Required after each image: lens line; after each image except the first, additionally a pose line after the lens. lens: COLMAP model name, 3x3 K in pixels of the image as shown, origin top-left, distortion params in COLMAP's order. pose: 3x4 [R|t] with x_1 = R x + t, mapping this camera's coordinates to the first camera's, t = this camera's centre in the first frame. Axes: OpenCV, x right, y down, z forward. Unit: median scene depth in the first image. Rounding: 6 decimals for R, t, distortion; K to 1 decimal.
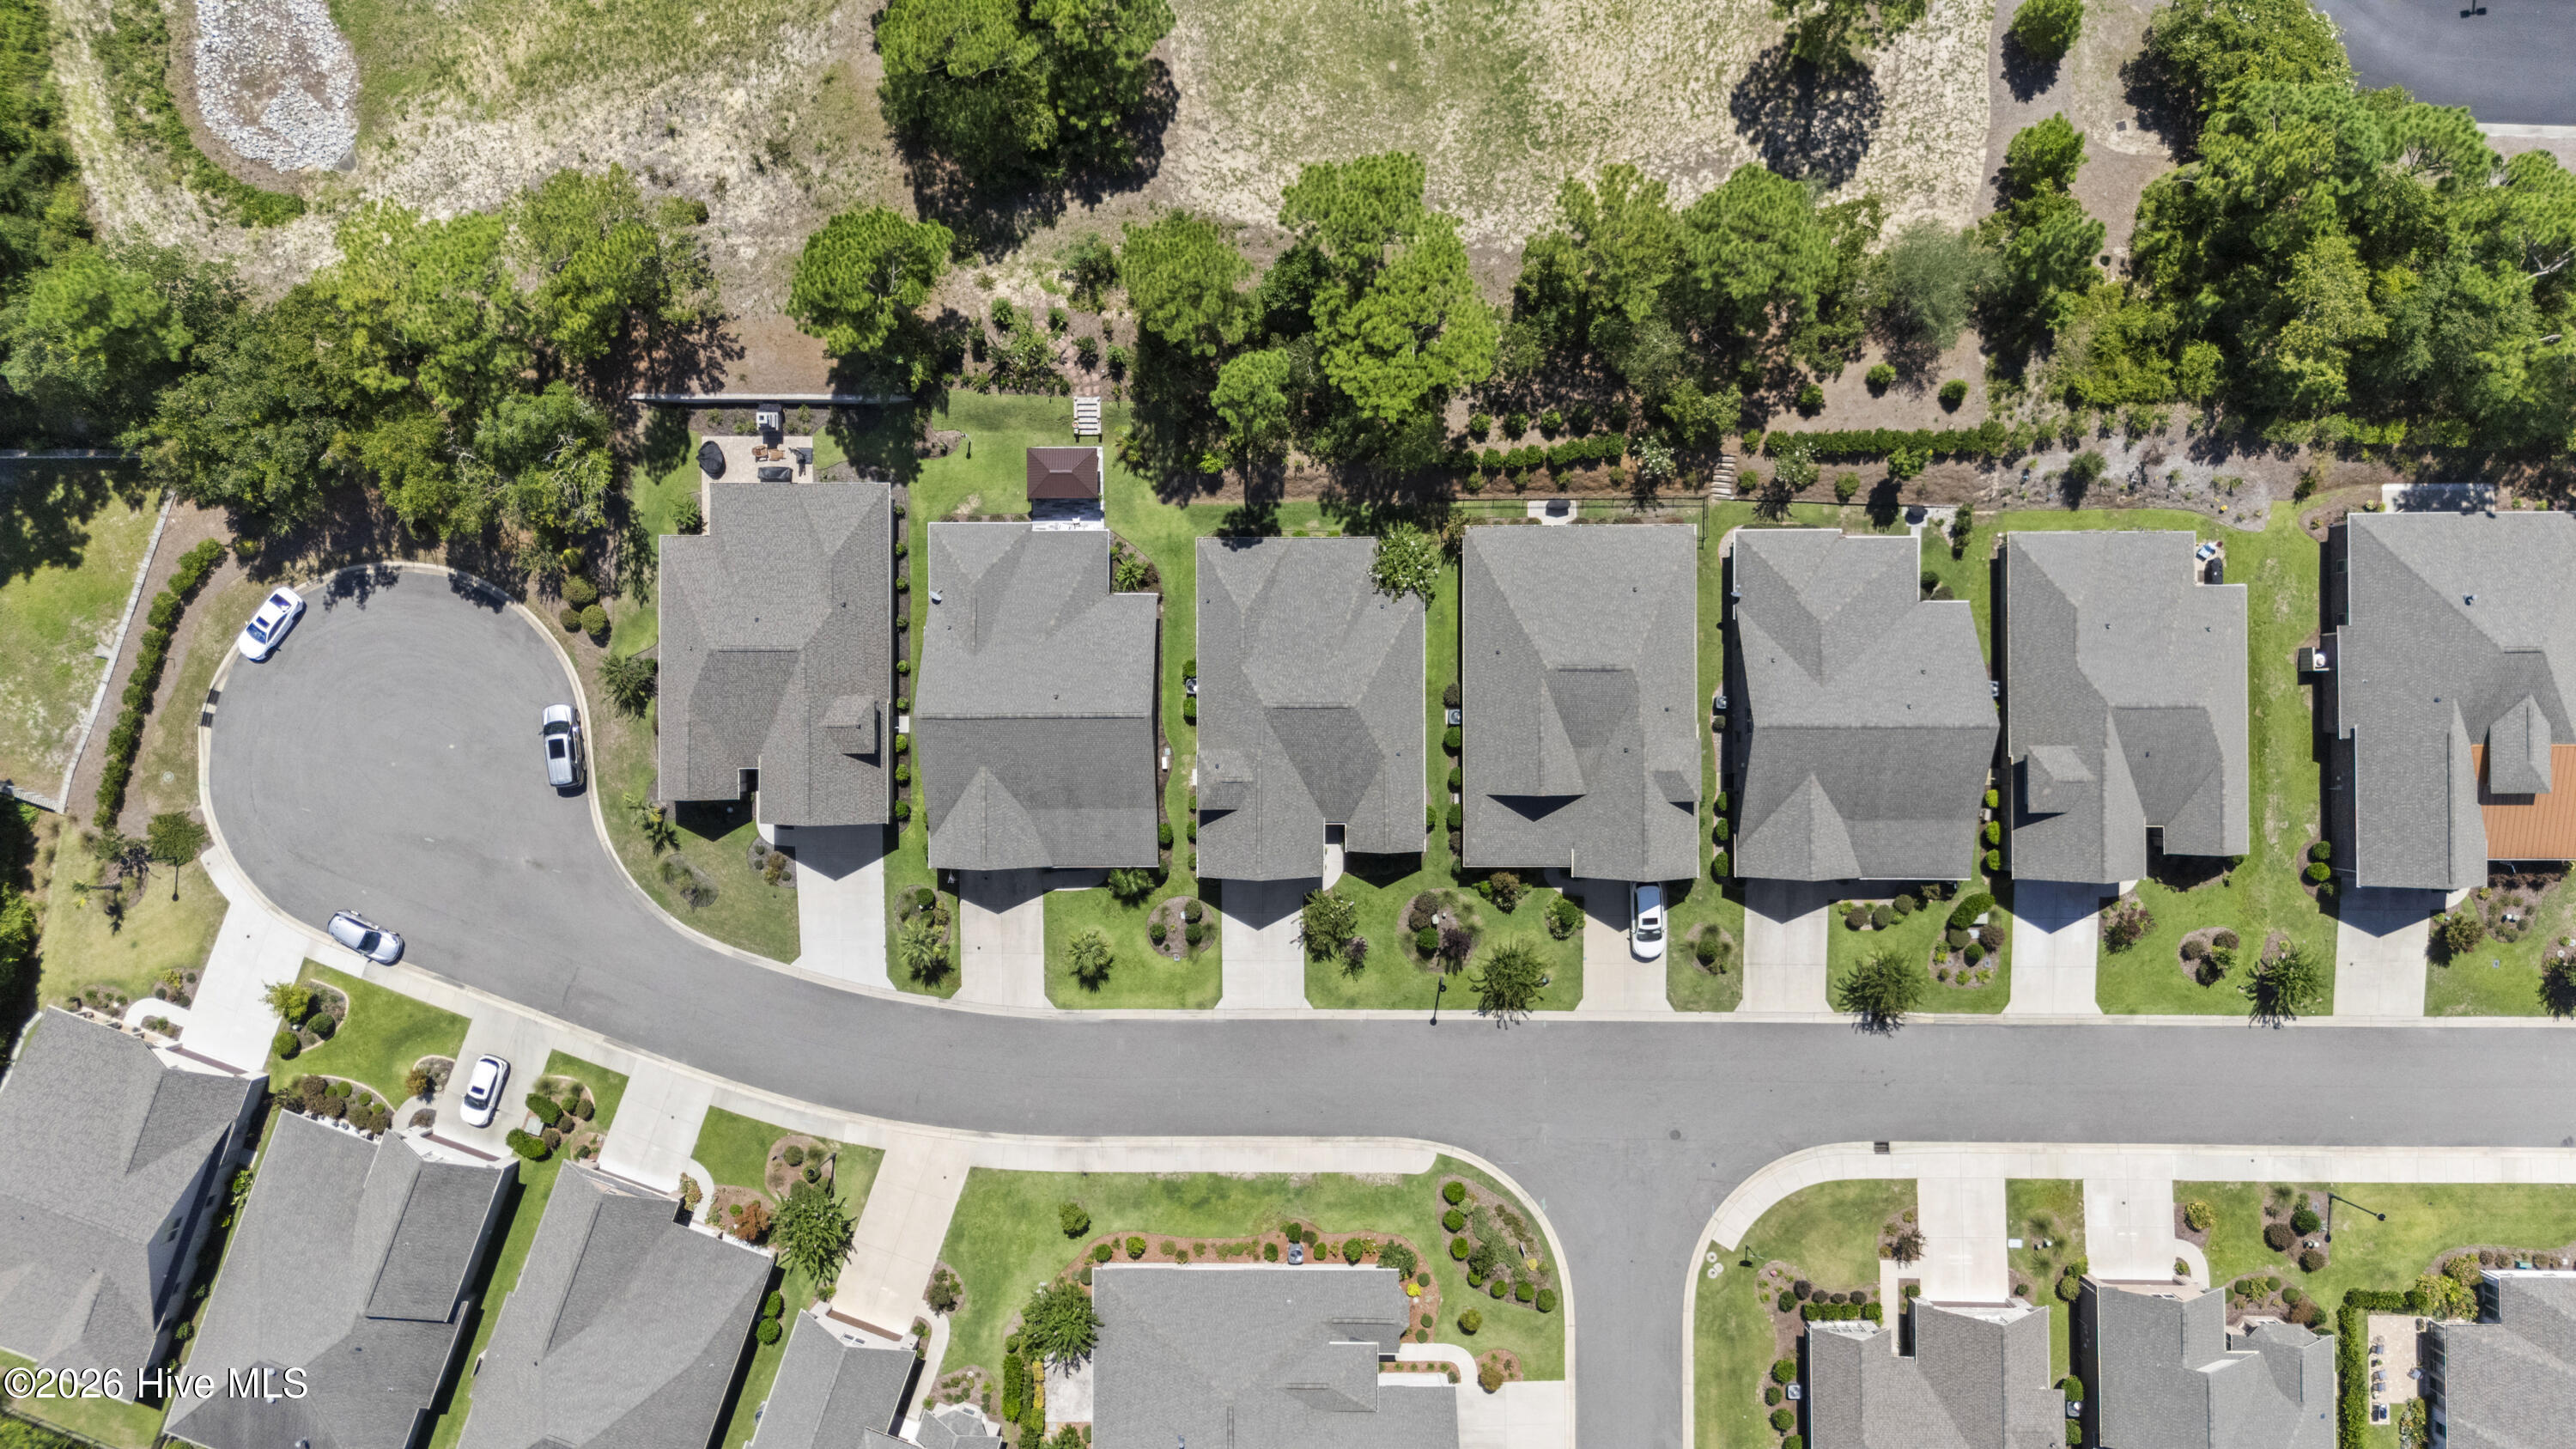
lens RADIAL K [[1864.4, 0, 1288.0], [0, 1864.4, 724.5], [0, 0, 1]] dist [0.124010, -0.142980]
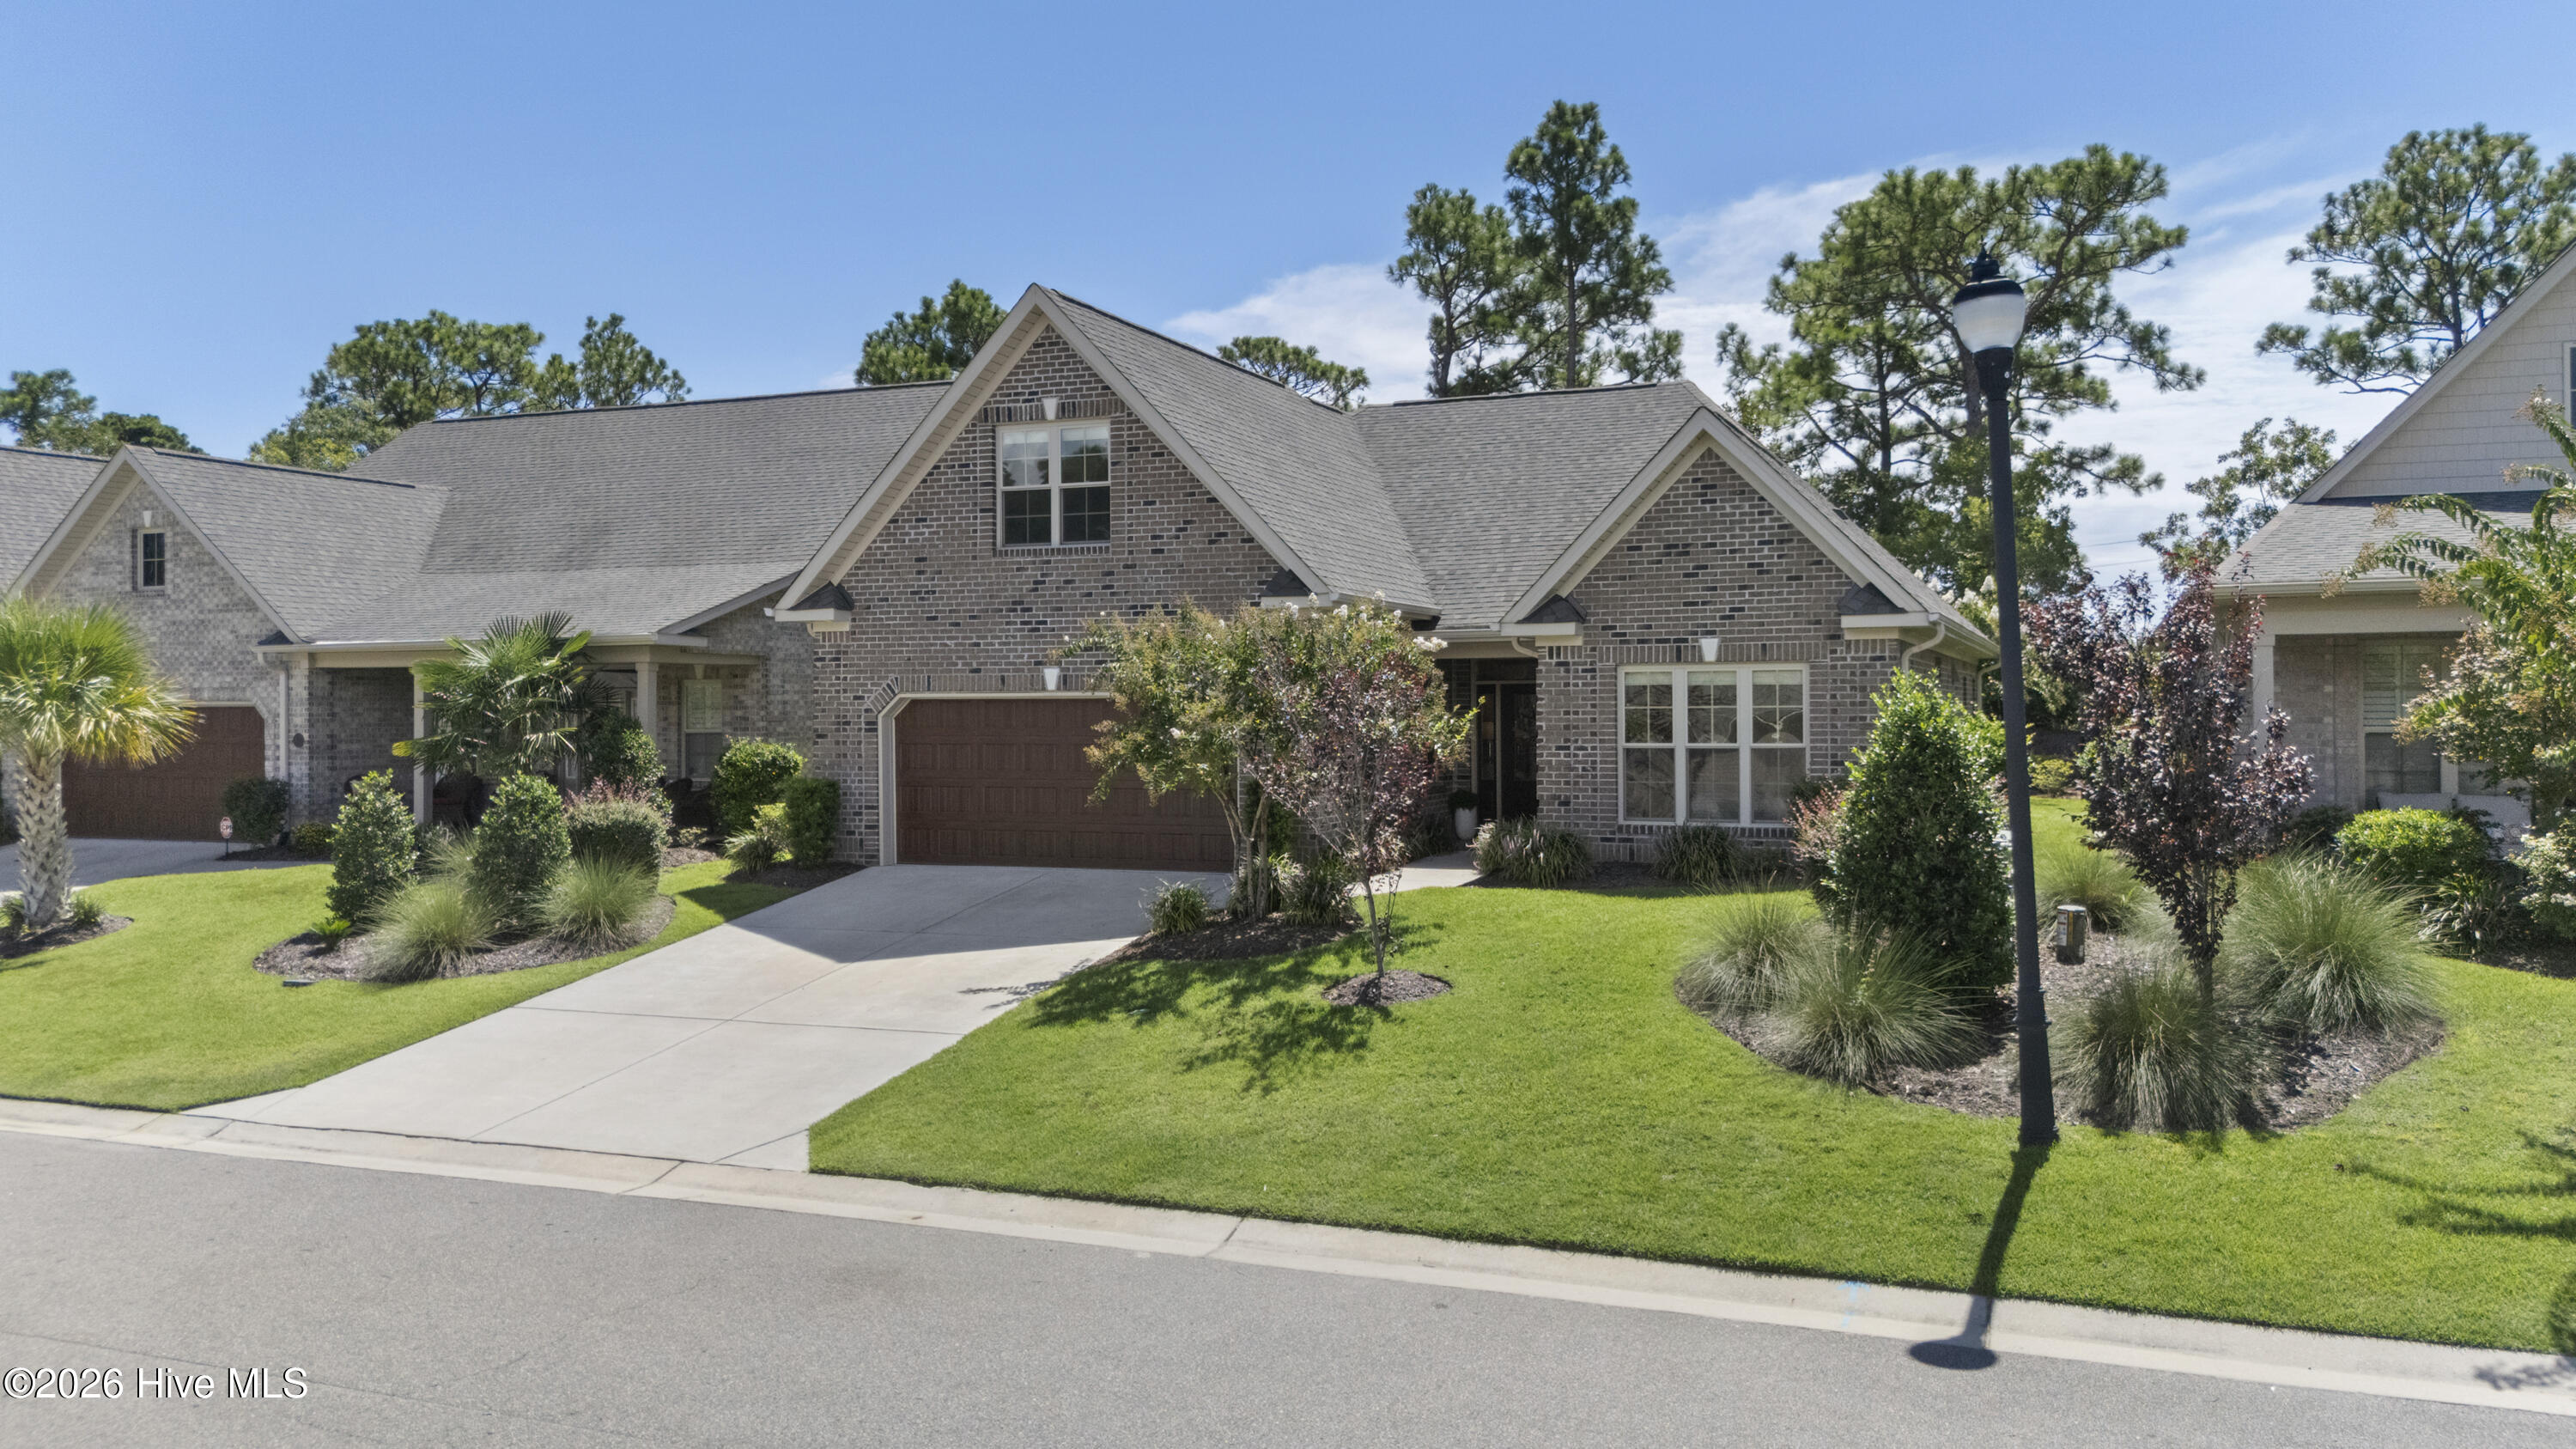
lens RADIAL K [[1902.3, 0, 1300.2], [0, 1902.3, 728.8], [0, 0, 1]] dist [0.097766, -0.116702]
pose [[0.925047, 0.008804, -0.379752, 0.084021], [-0.379805, 0.005456, -0.925050, 0.249056], [-0.006072, 0.999946, 0.008391, 0.981018]]
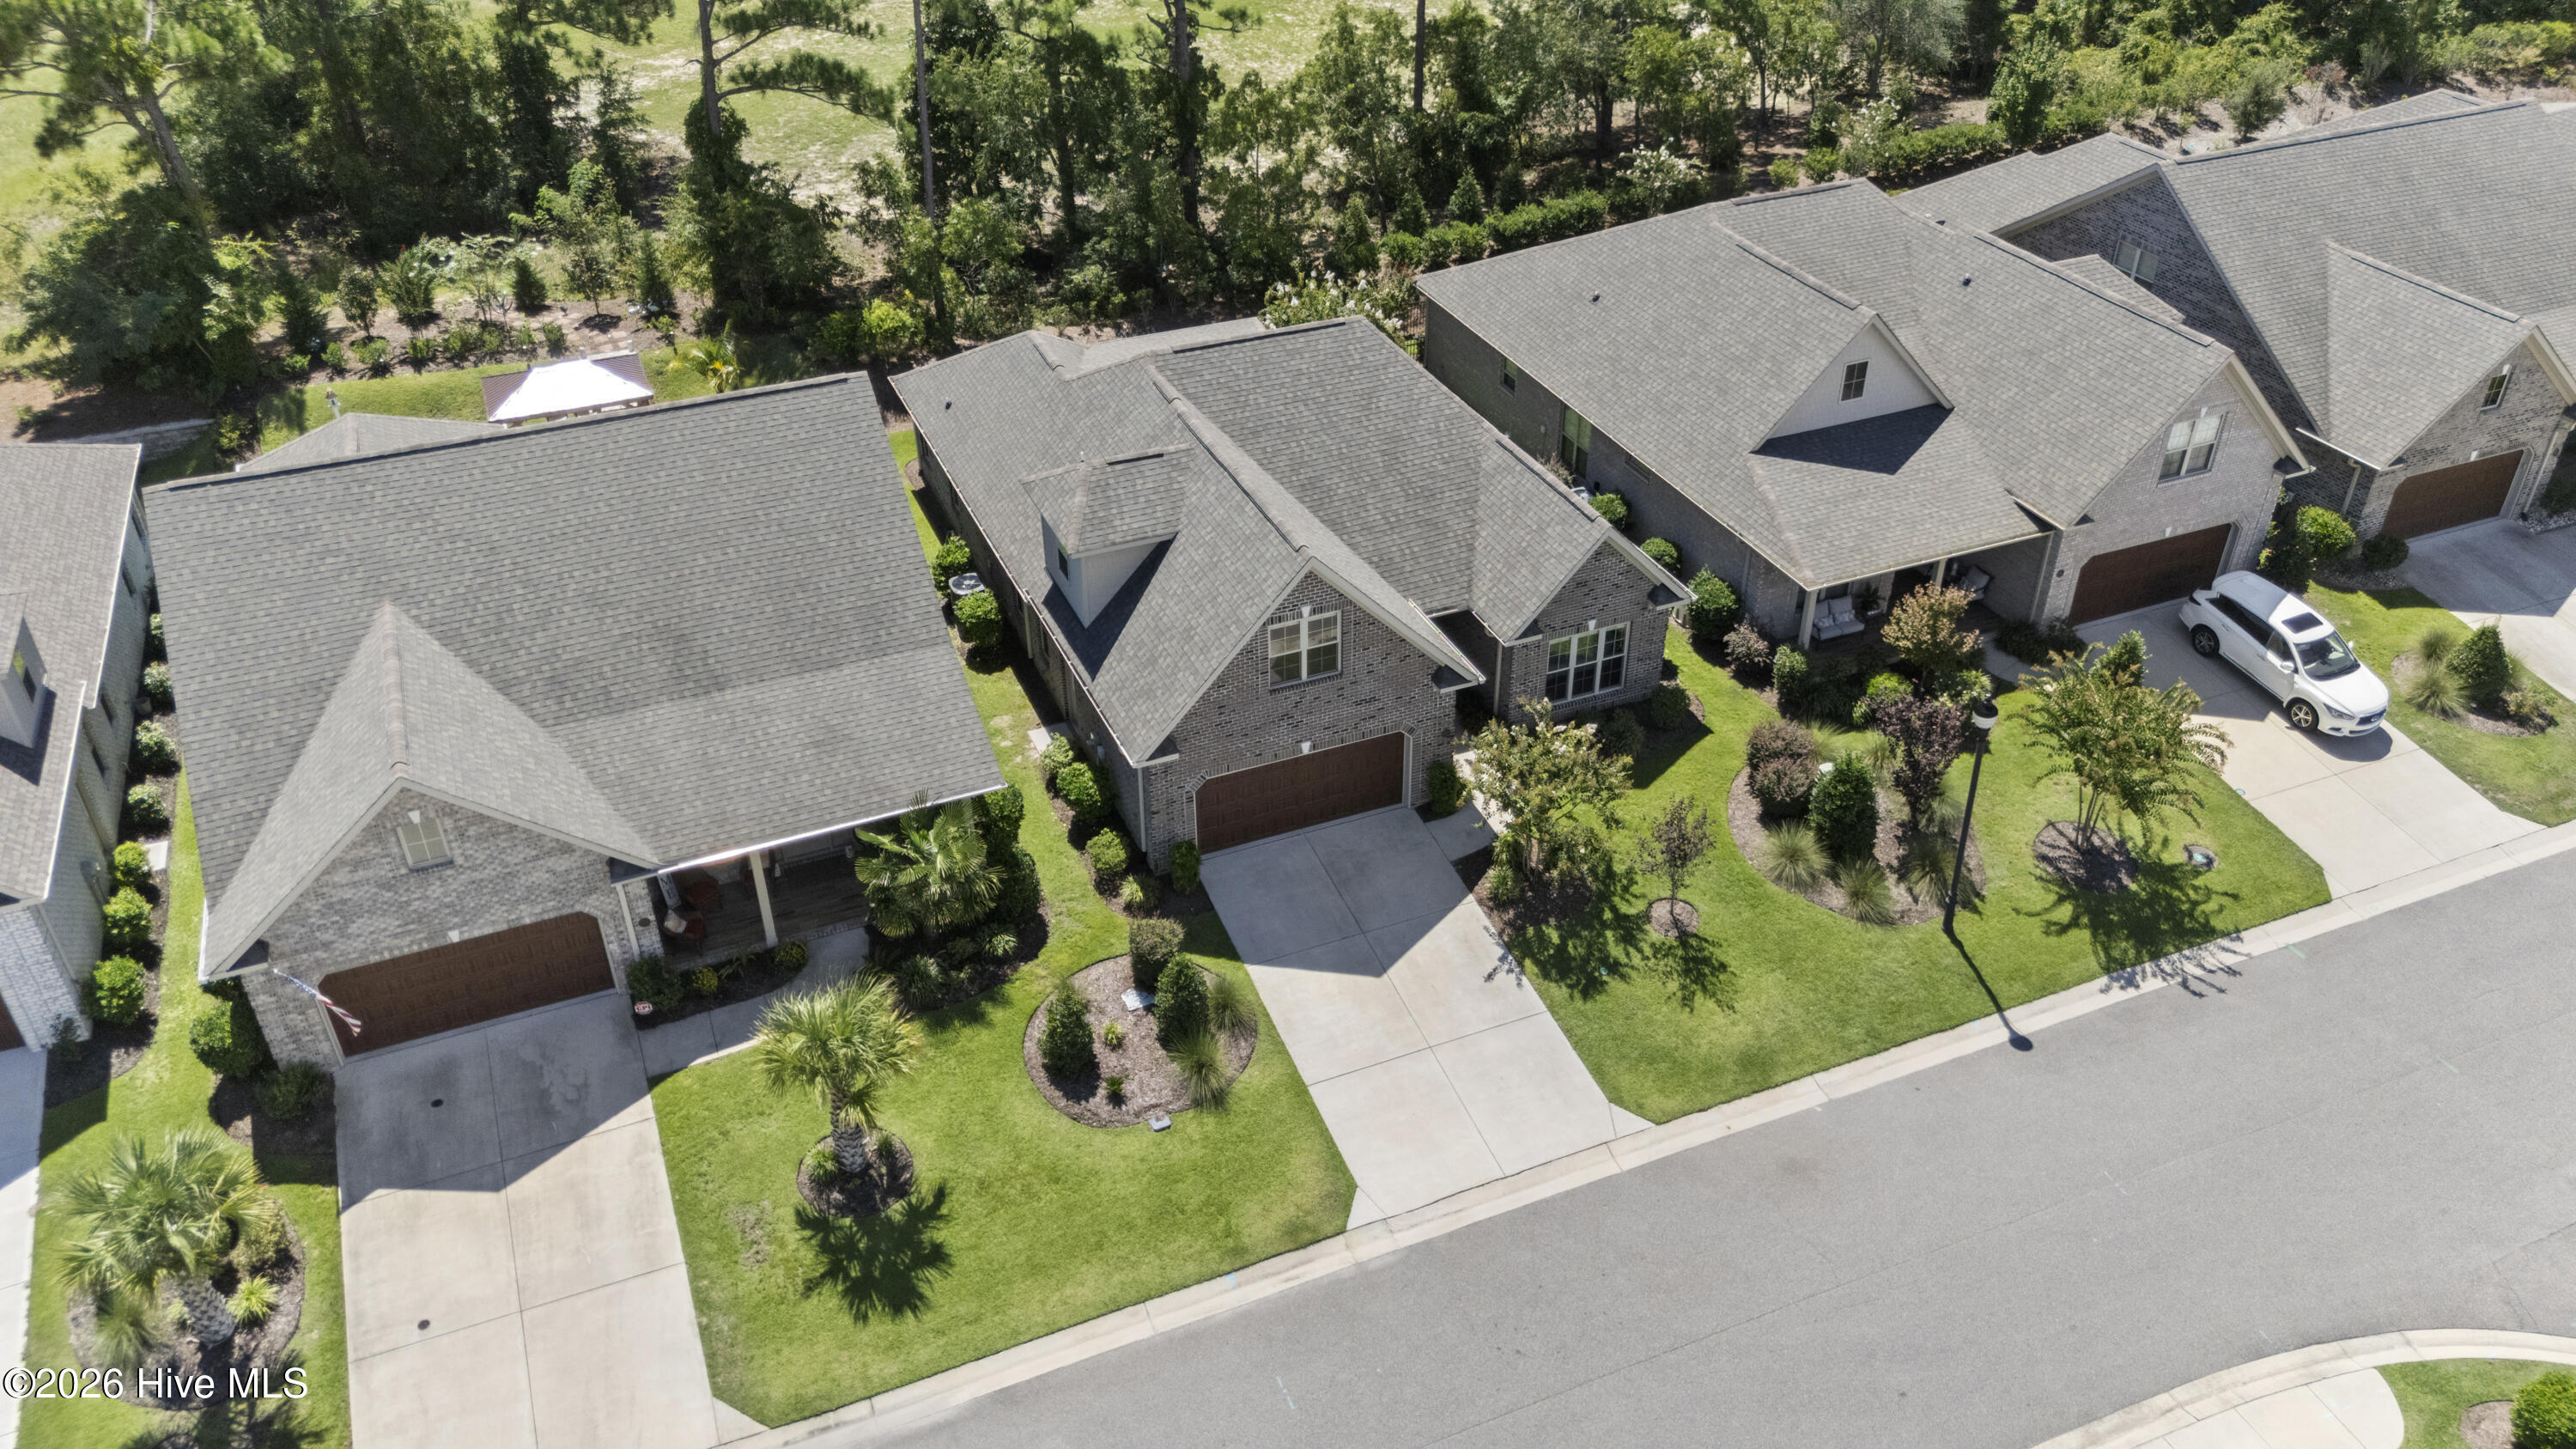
lens RADIAL K [[1900.0, 0, 1280.2], [0, 1900.0, 707.8], [0, 0, 1]] dist [0.079507, -0.103929]
pose [[0.922639, -0.213186, 0.321387, -0.123930], [0.385653, 0.503191, -0.773351, 0.330419], [0.003149, 0.837467, 0.546479, 0.789593]]
